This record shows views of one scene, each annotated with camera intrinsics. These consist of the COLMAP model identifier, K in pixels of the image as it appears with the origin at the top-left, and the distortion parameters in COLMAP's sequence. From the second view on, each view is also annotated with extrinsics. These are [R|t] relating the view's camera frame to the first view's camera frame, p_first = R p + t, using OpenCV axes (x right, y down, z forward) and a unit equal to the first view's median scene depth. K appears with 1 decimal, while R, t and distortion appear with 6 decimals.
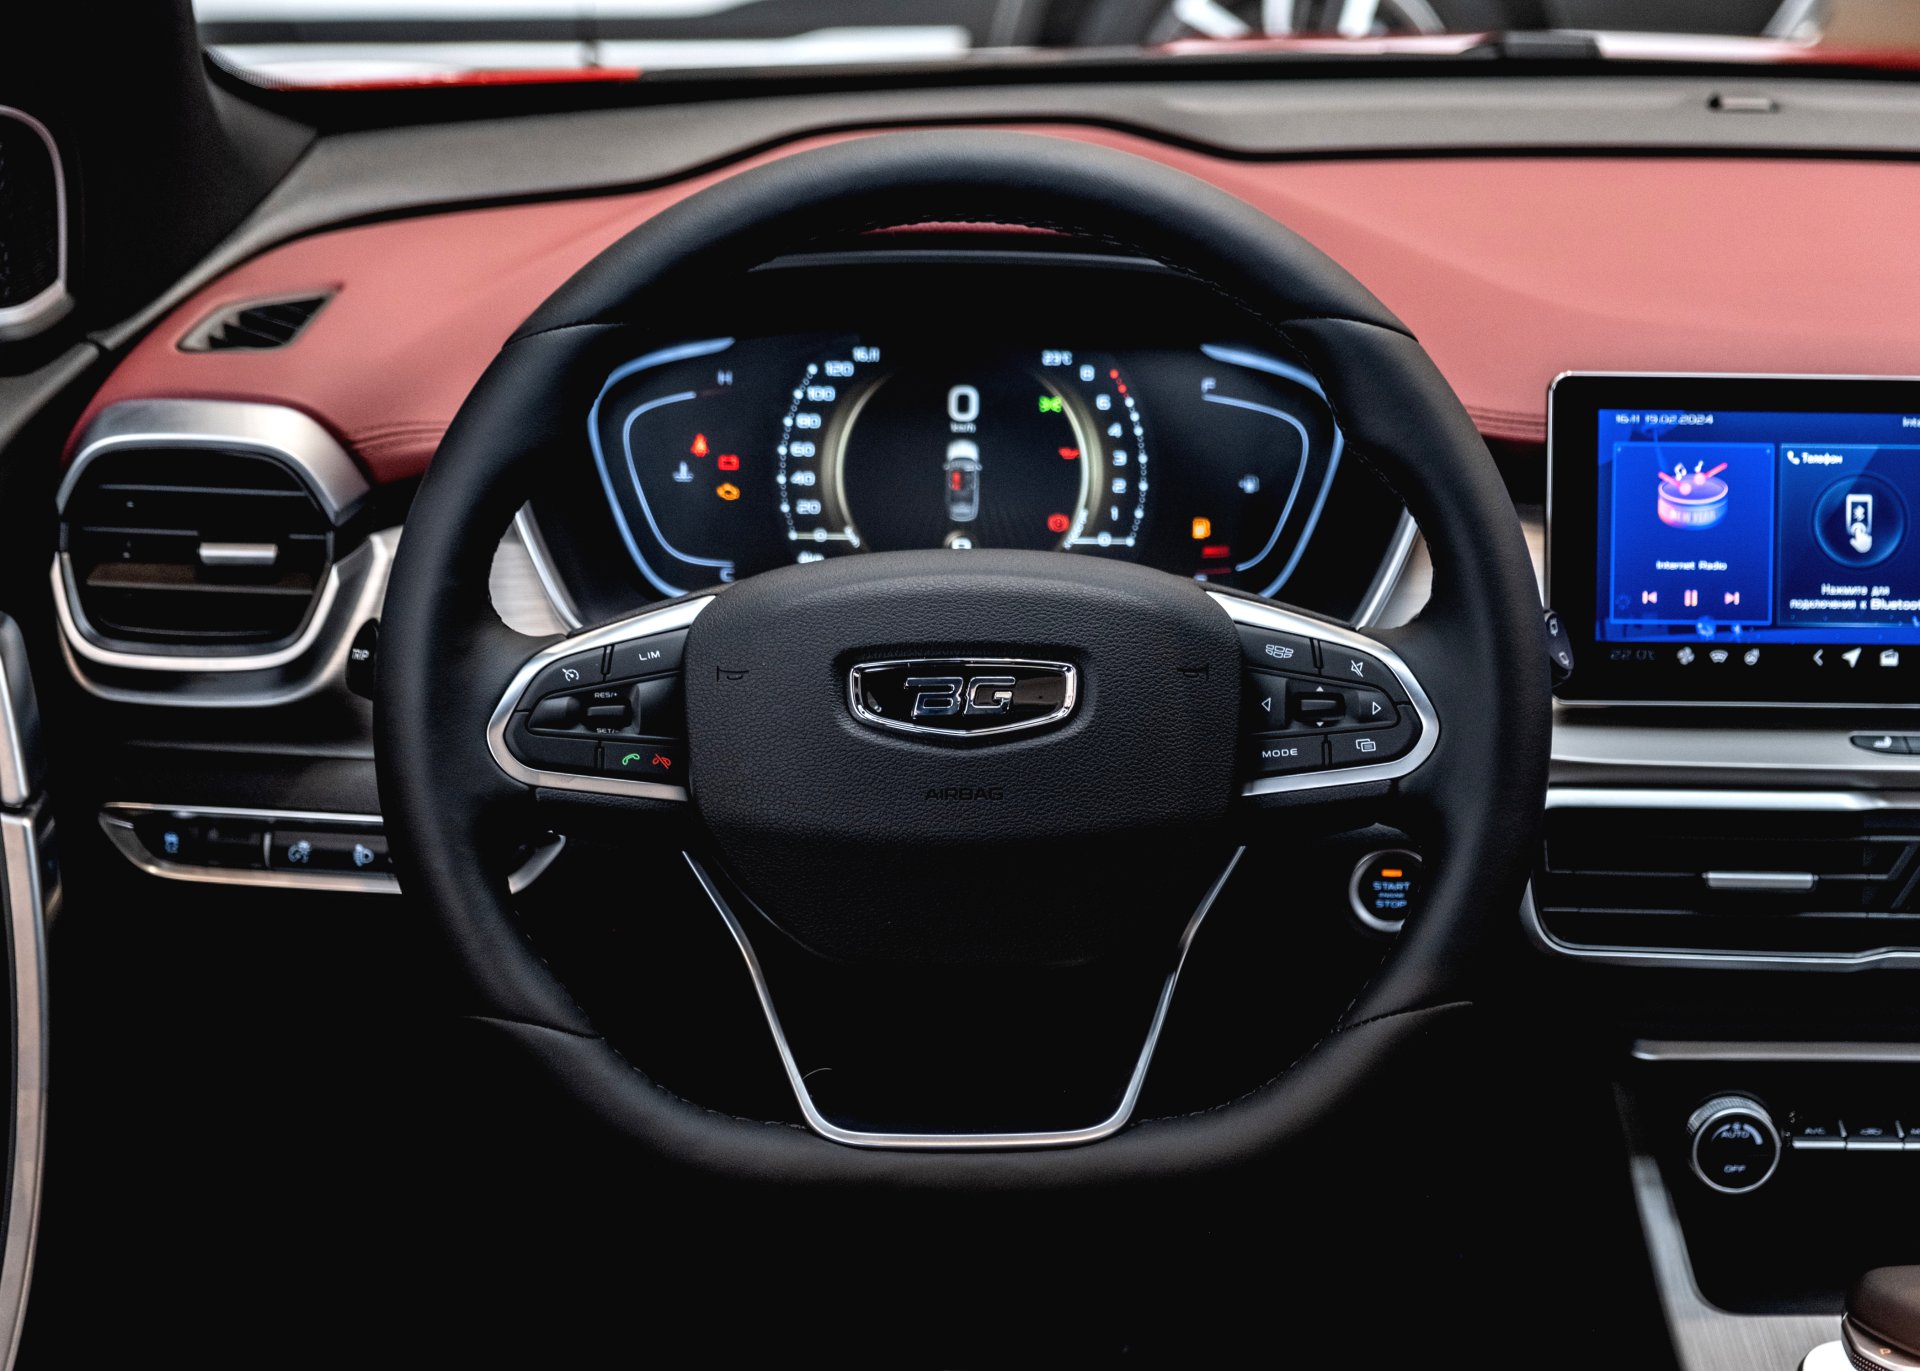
lens RADIAL K [[3564.9, 0, 915.1], [0, 3564.9, 705.5], [0, 0, 1]] dist [0.014032, 0.000000]
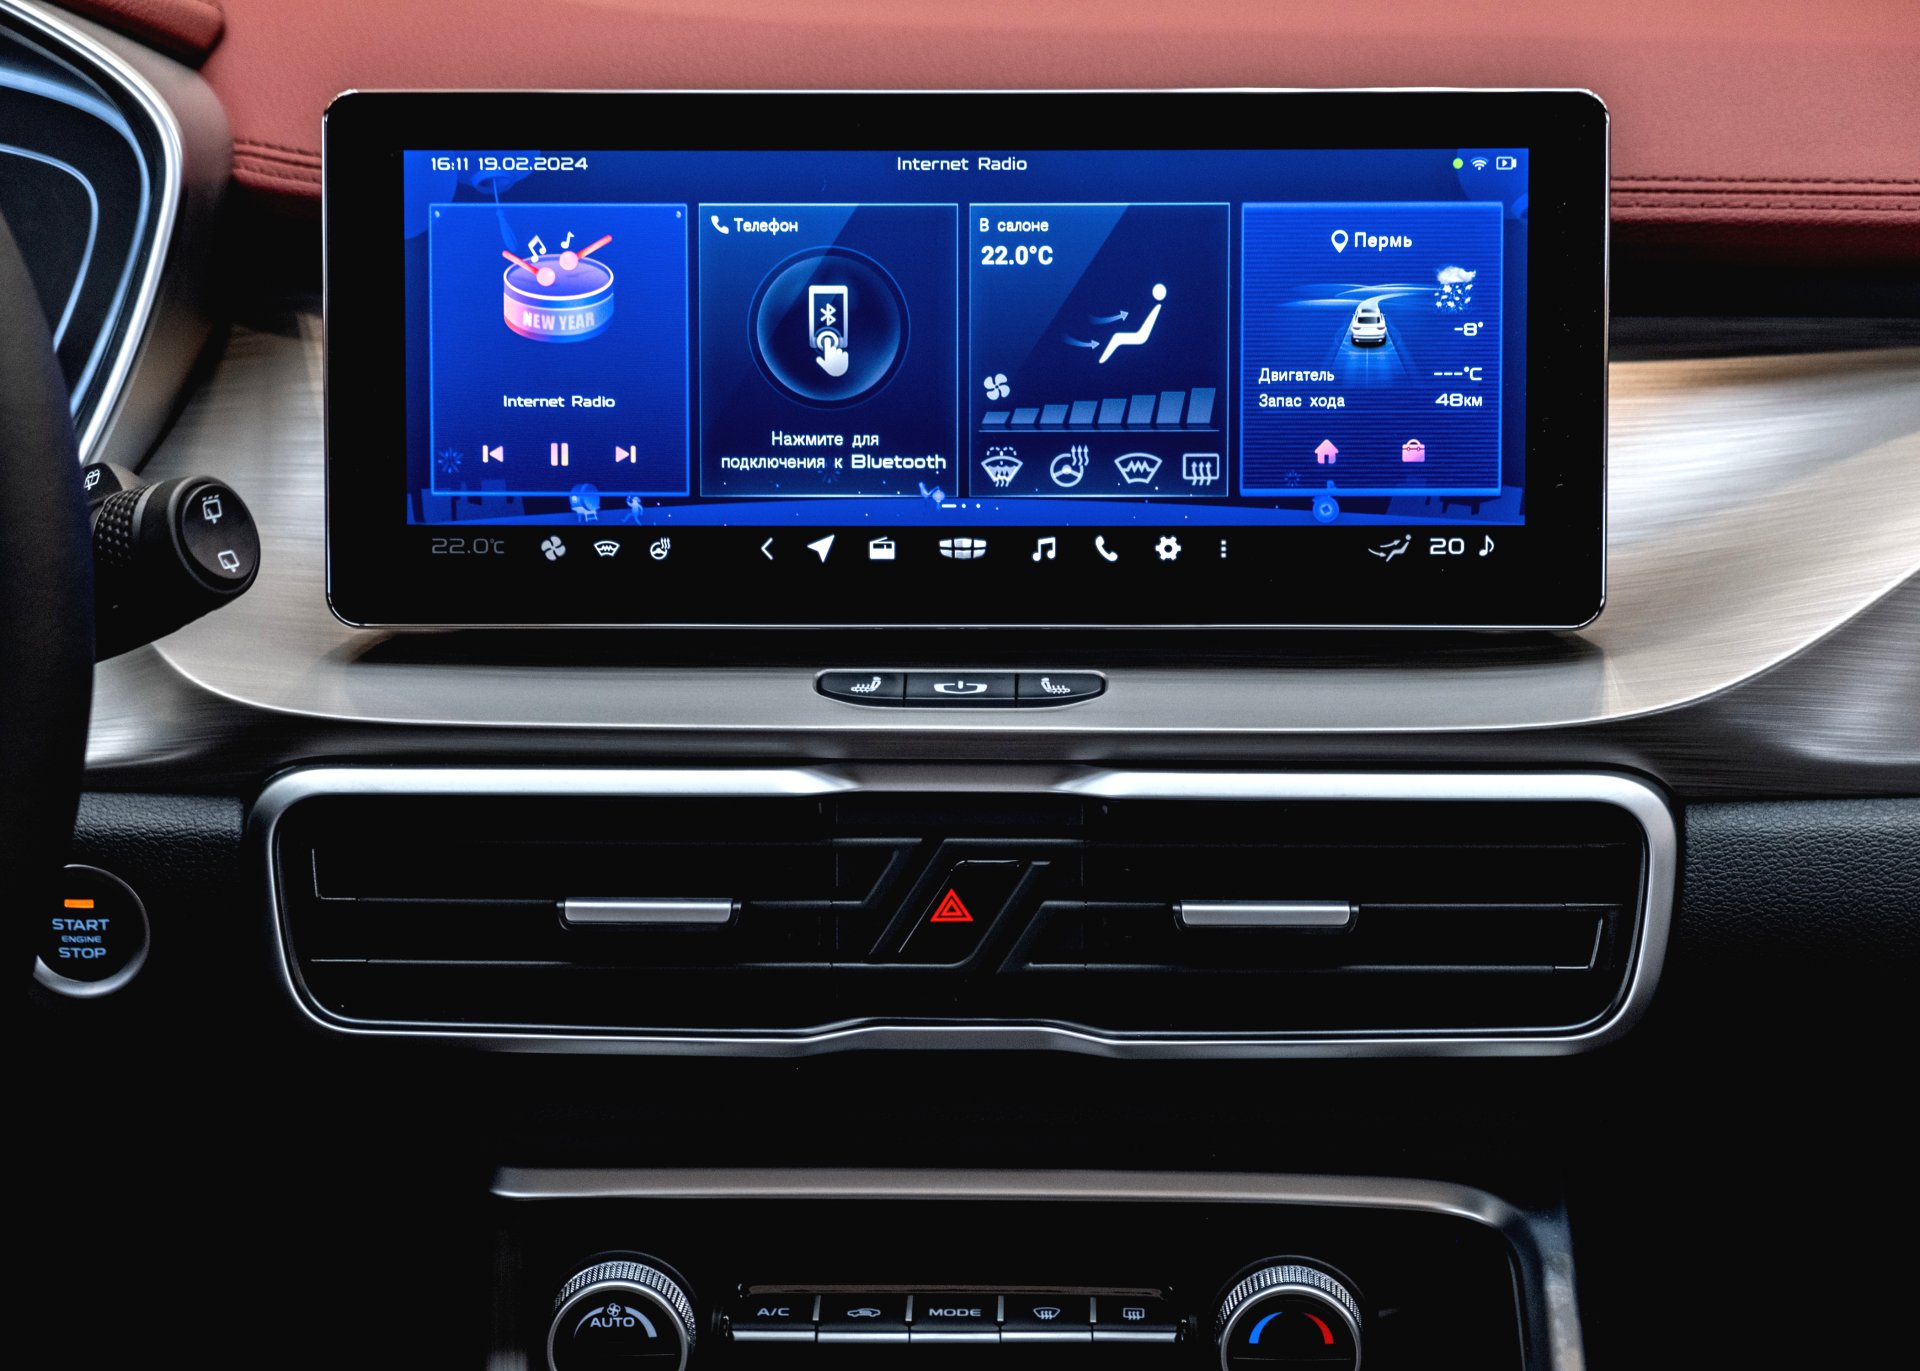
lens RADIAL K [[4718.1, 0, 934.9], [0, 4718.1, 754.4], [0, 0, 1]] dist [0.135365, 0.000000]
pose [[0.999472, -0.008857, -0.031256, 0.309033], [0.009241, 0.999883, 0.012161, 0.012501], [0.031145, -0.012444, 0.999437, 0.183872]]
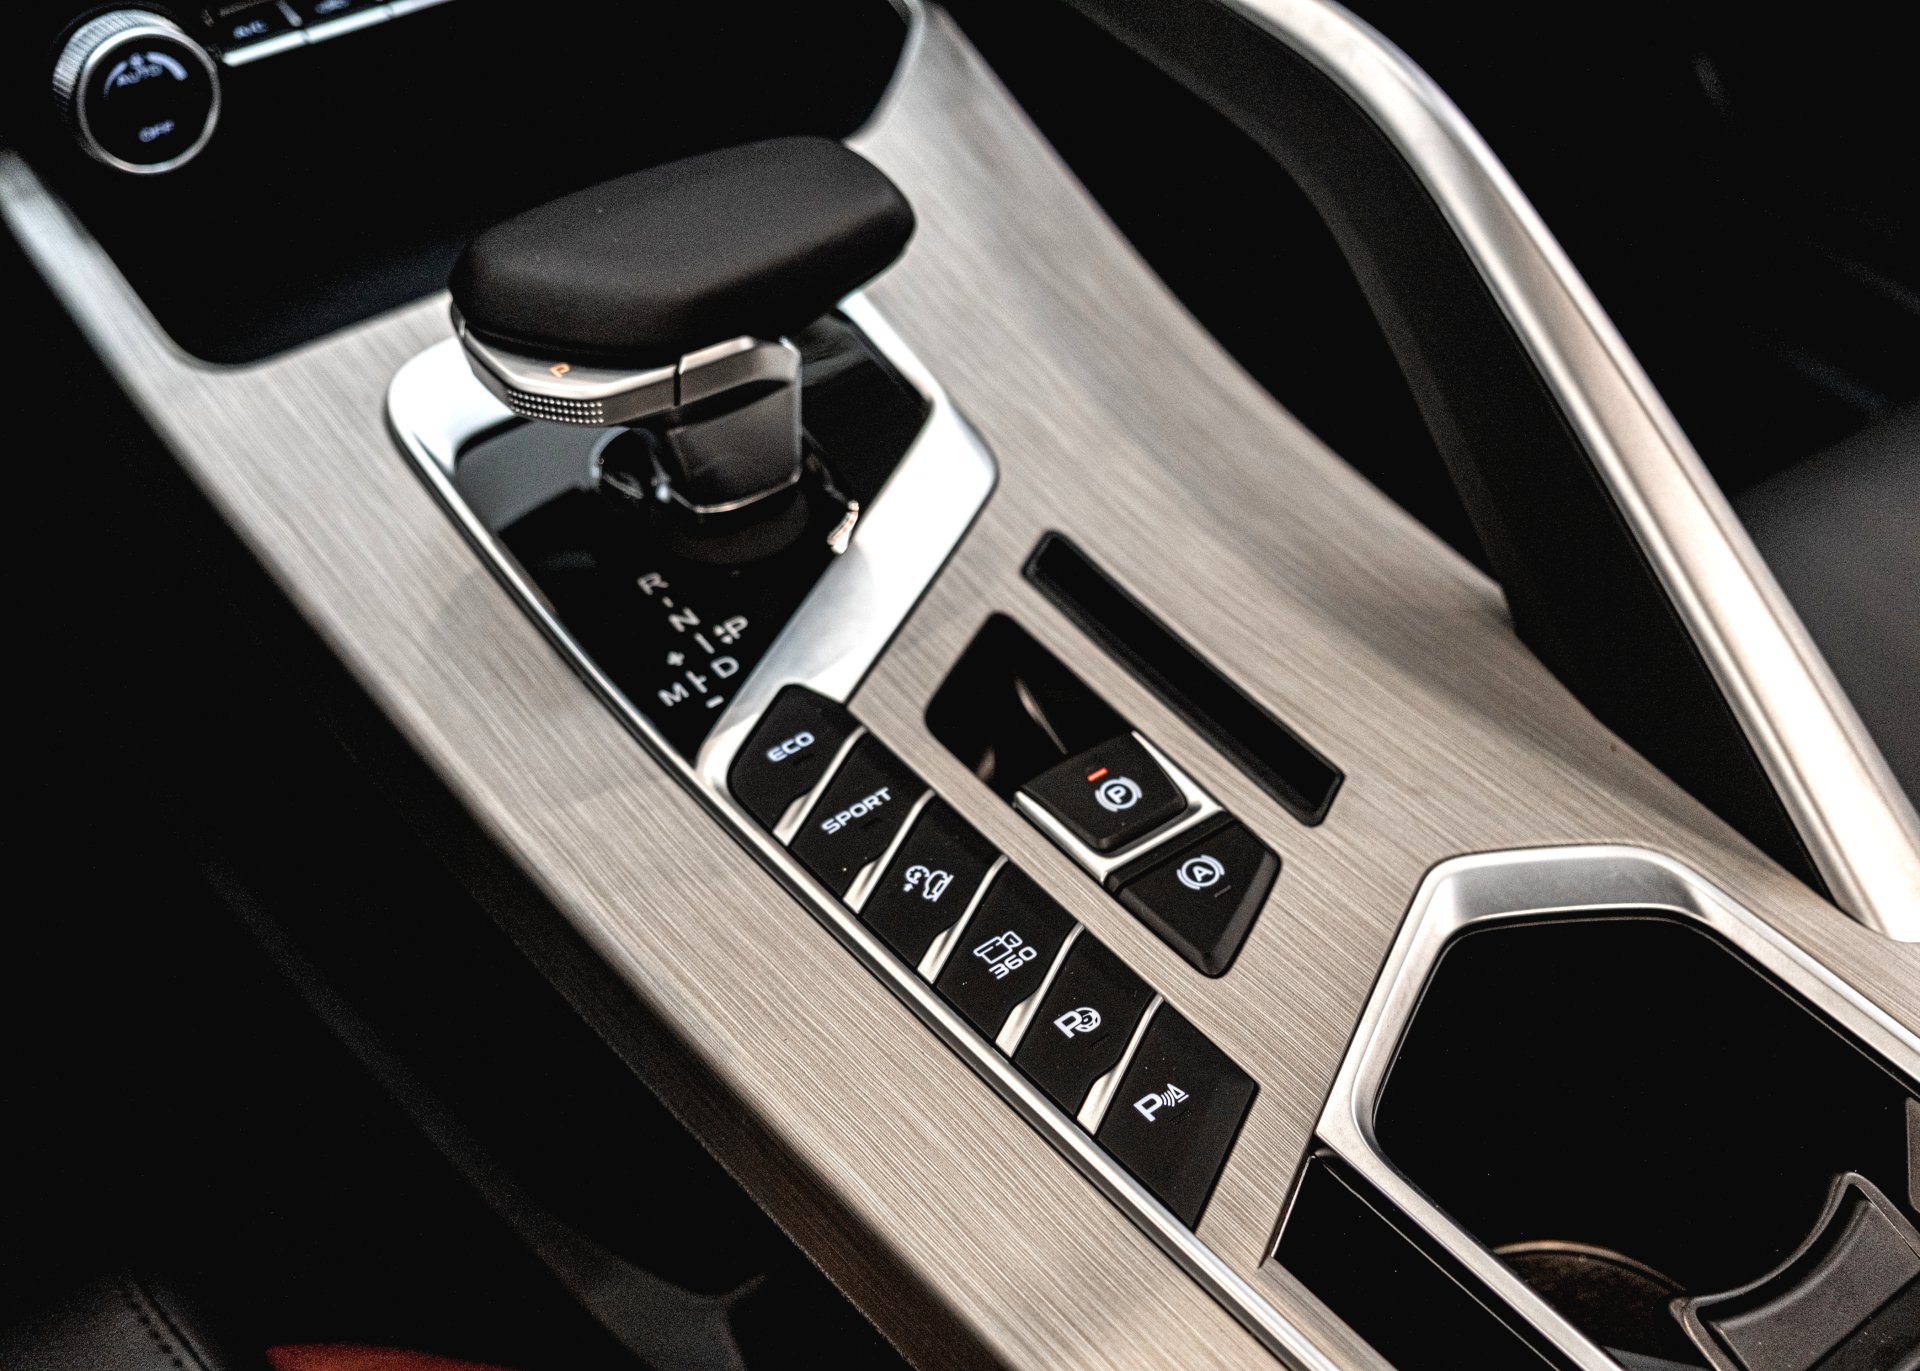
lens RADIAL K [[2534.1, 0, 1025.5], [0, 2534.1, 688.9], [0, 0, 1]] dist [-0.037341, 0.000000]
pose [[0.772816, -0.414090, 0.480922, 0.099469], [0.195537, 0.876298, 0.440303, 0.053853], [-0.603756, -0.246235, 0.758187, 0.563941]]
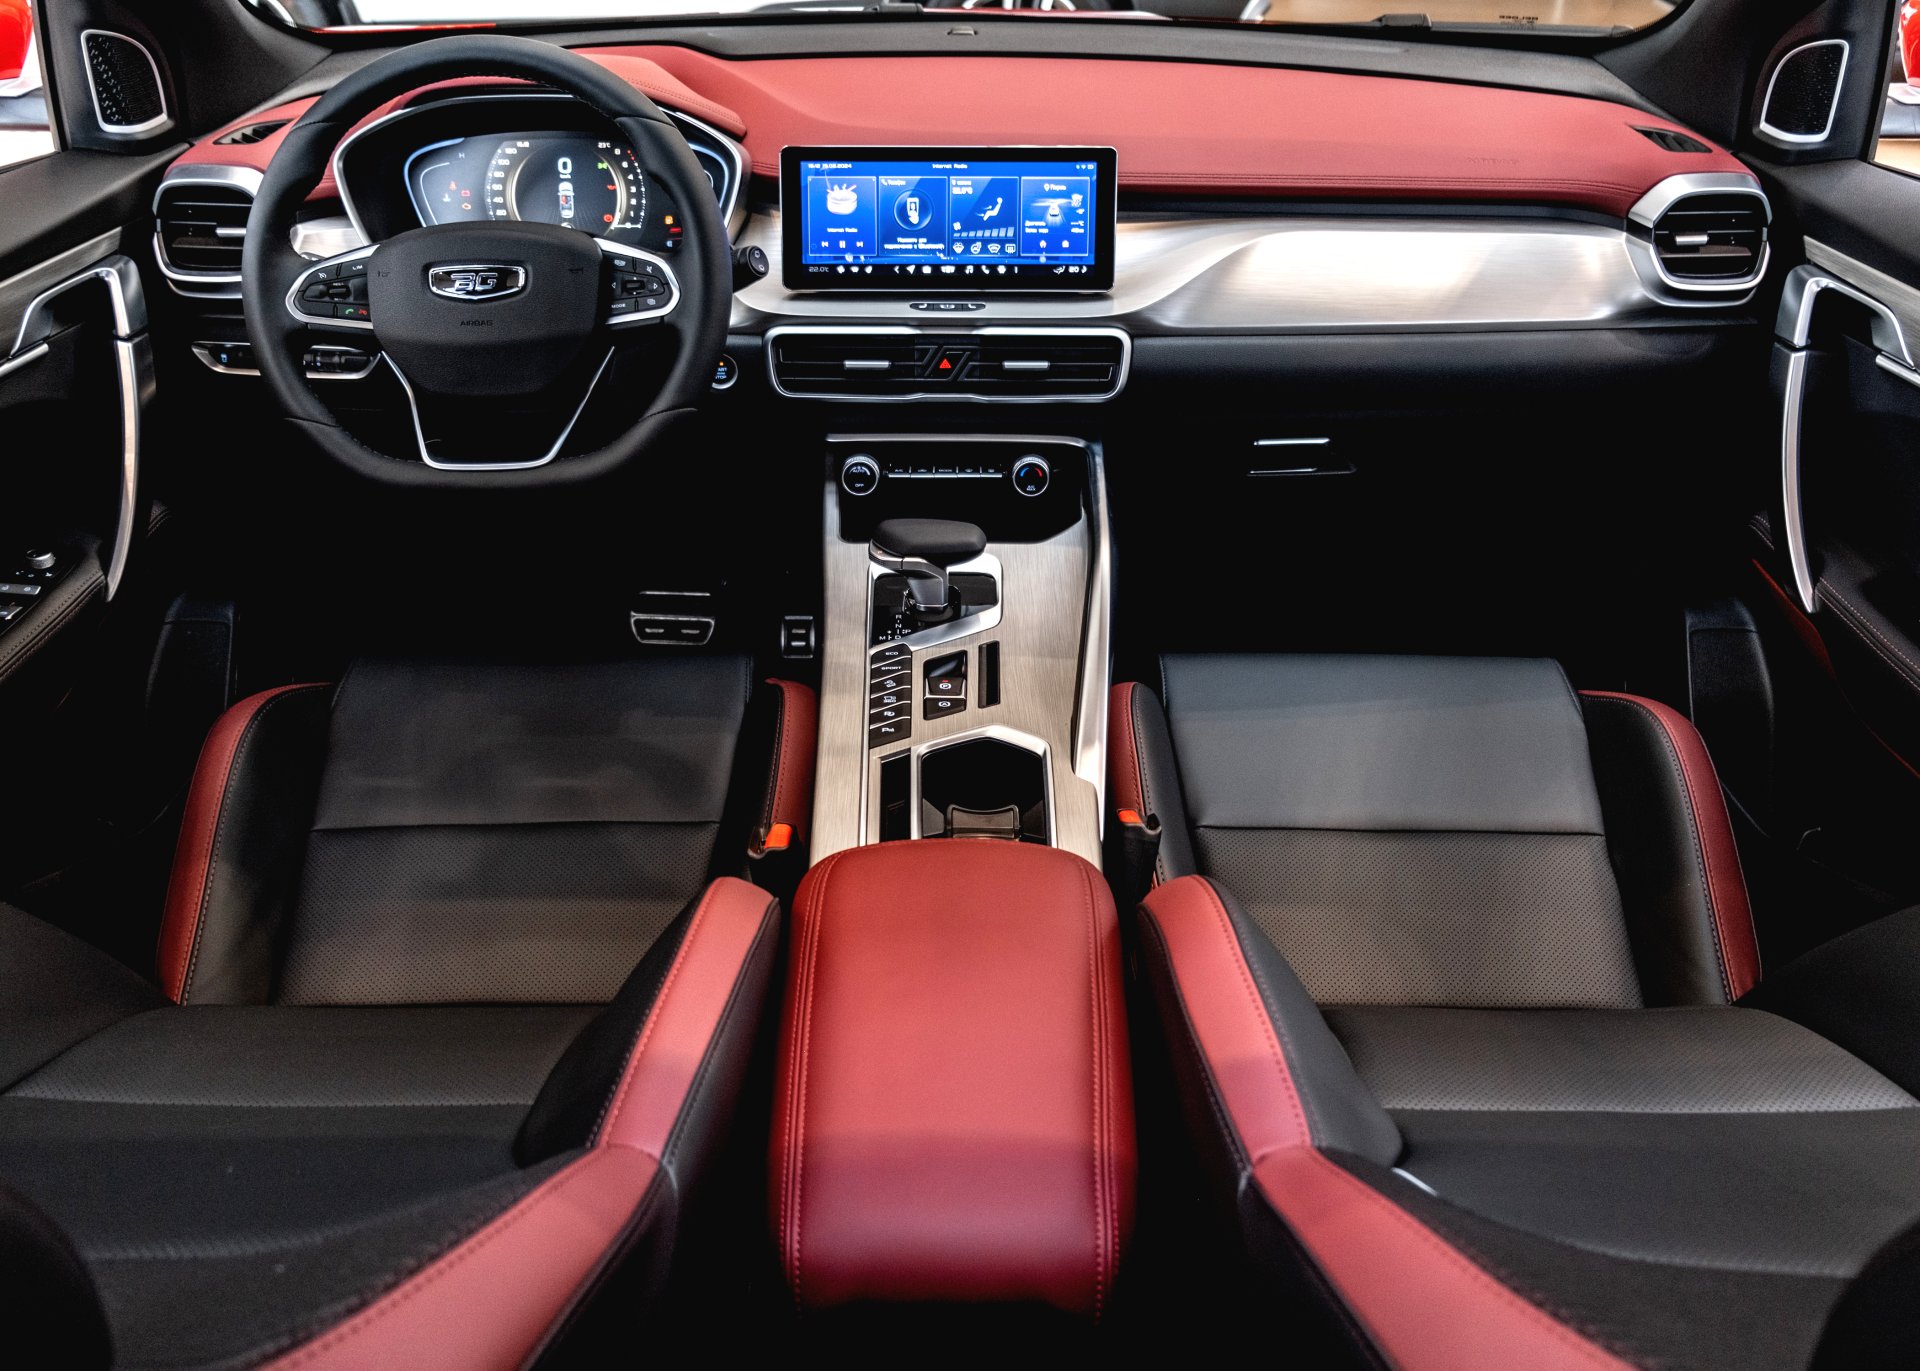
lens RADIAL K [[1624.4, 0, 923.2], [0, 1624.4, 661.5], [0, 0, 1]] dist [-0.030163, 0.064066]
pose [[0.999951, -0.007760, -0.006149, 0.276630], [0.008780, 0.982039, 0.188475, 0.039445], [0.004576, -0.188519, 0.982059, -0.106108]]
